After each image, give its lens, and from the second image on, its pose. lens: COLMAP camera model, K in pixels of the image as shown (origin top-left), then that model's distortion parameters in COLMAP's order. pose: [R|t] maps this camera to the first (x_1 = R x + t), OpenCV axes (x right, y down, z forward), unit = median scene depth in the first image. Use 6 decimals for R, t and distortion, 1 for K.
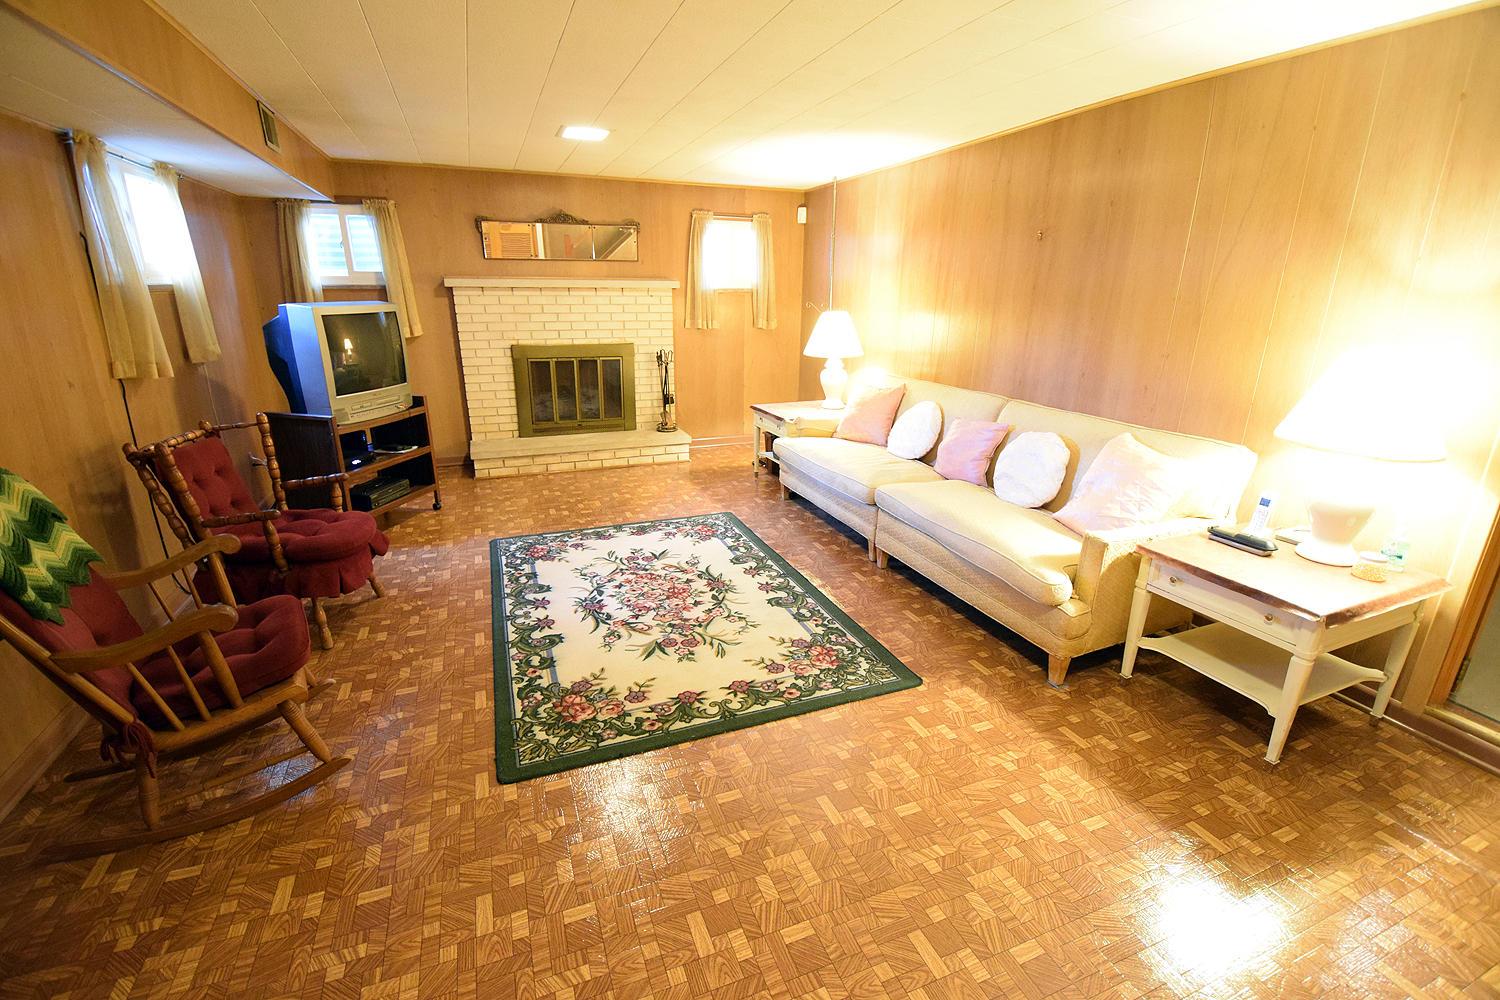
lens RADIAL K [[664.4, 0, 744.6], [0, 664.4, 497.6], [0, 0, 1]] dist [-0.001846, -0.005912]
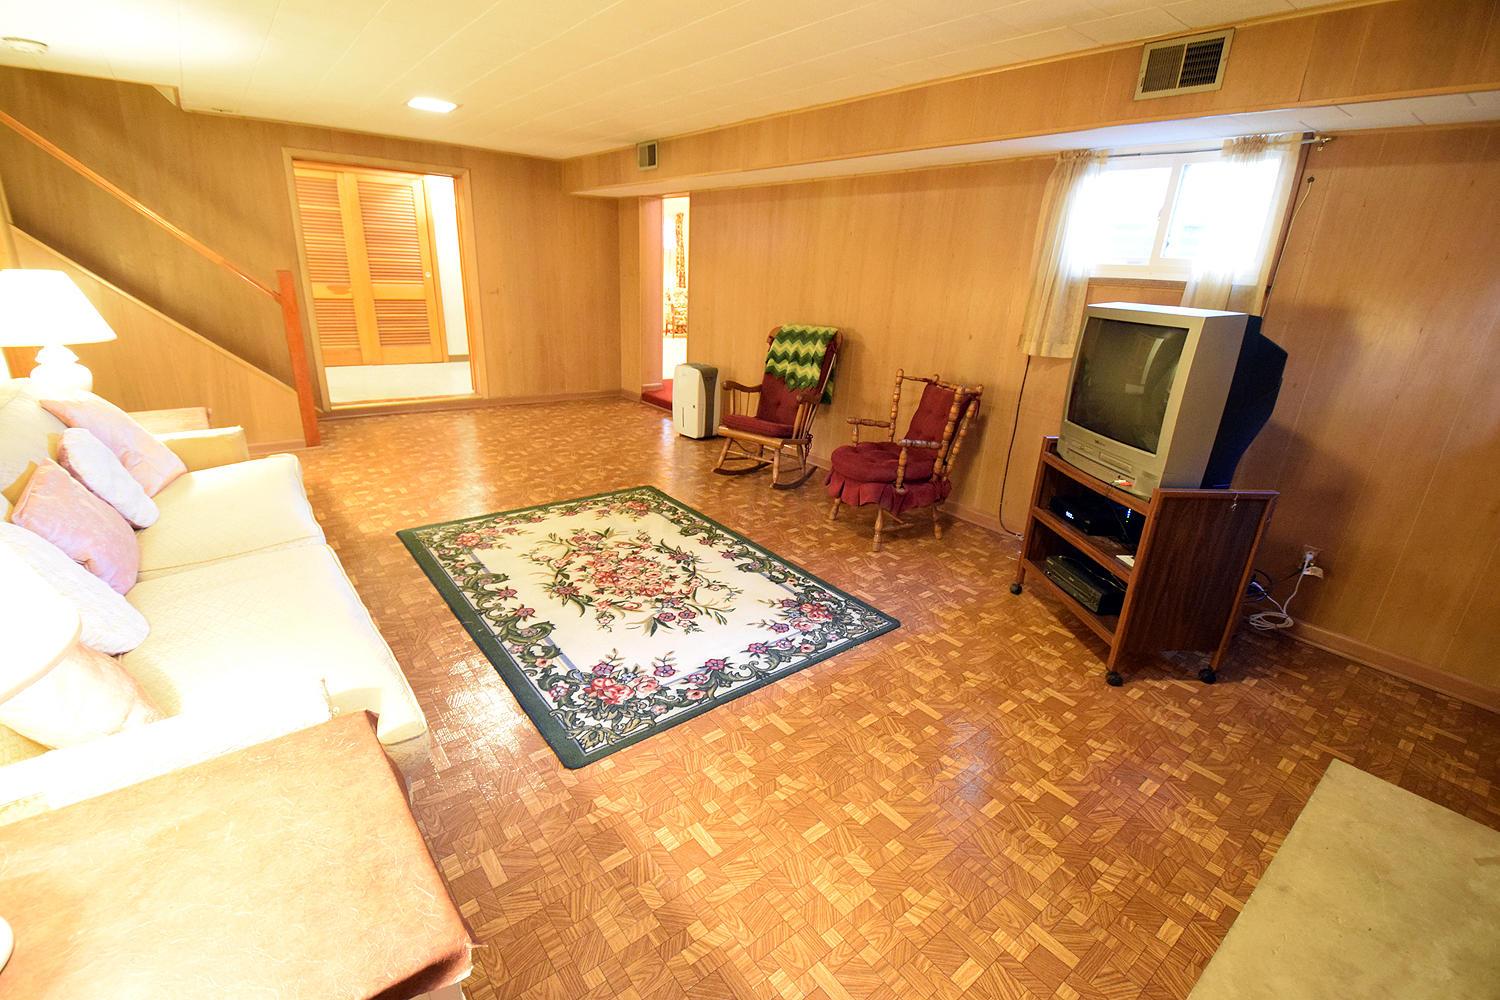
lens RADIAL K [[664.4, 0, 722.7], [0, 664.4, 417.1], [0, 0, 1]] dist [-0.001846, -0.005912]
pose [[-0.961184, 0.002028, -0.275902, 0.001149], [-0.137942, 0.862496, 0.486901, -0.485807], [0.238952, 0.506060, -0.828737, 1.549299]]
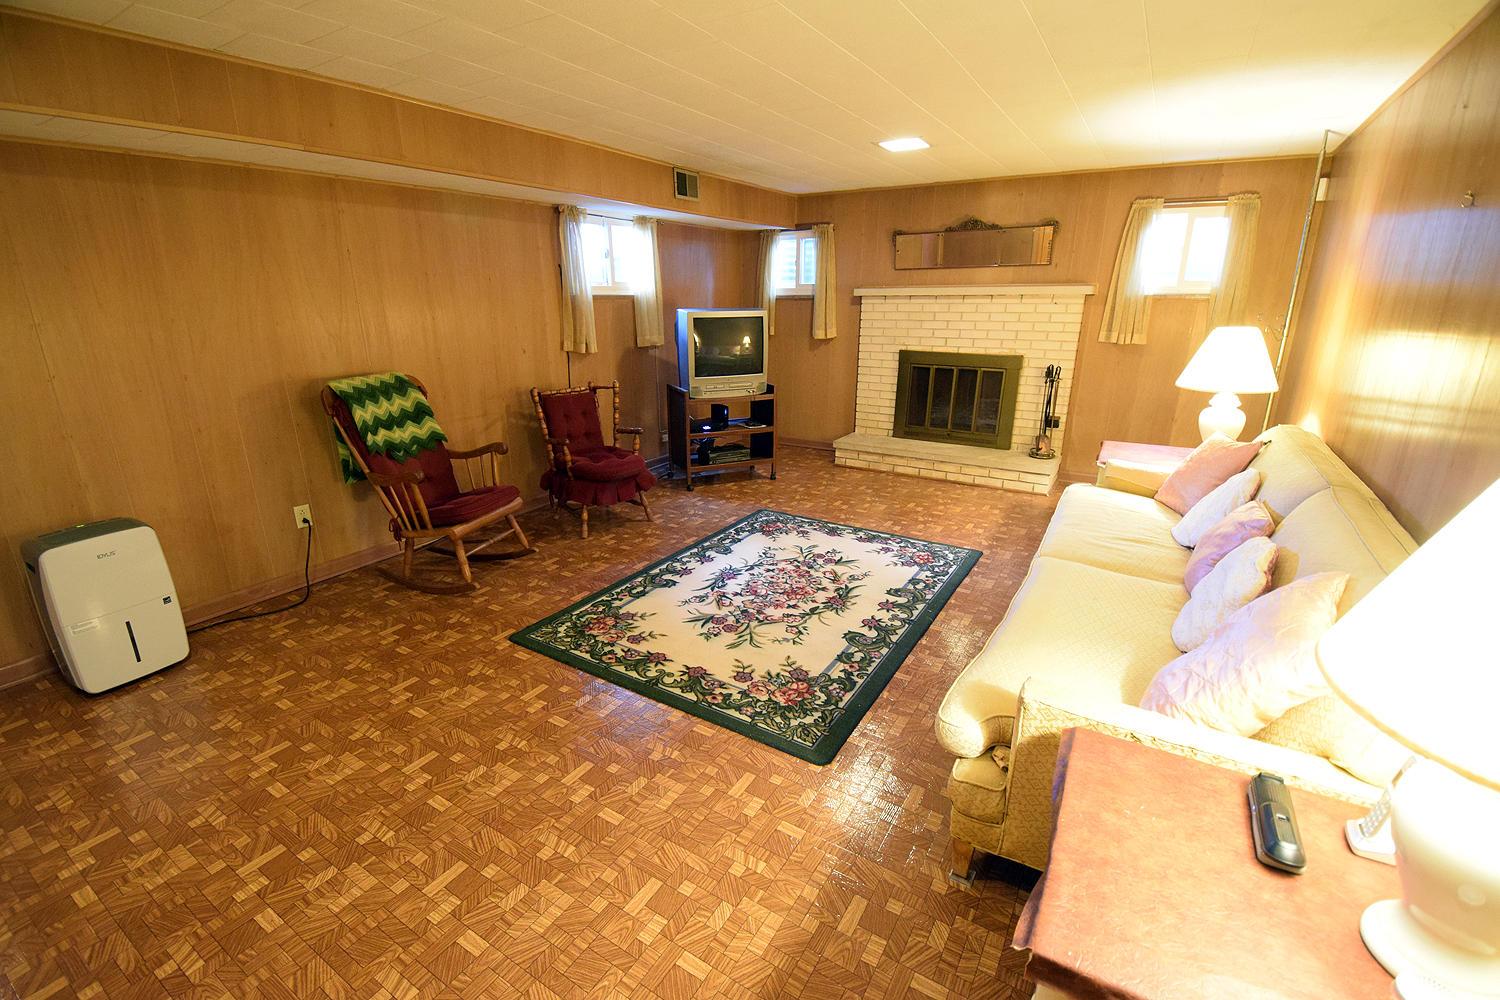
lens RADIAL K [[664.4, 0, 742.8], [0, 664.4, 498.2], [0, 0, 1]] dist [-0.001846, -0.005912]
pose [[0.584301, 0.227336, -0.779045, 0.558162], [-0.234850, 0.966254, 0.105823, -0.078576], [0.776813, 0.121126, 0.617973, 0.259542]]
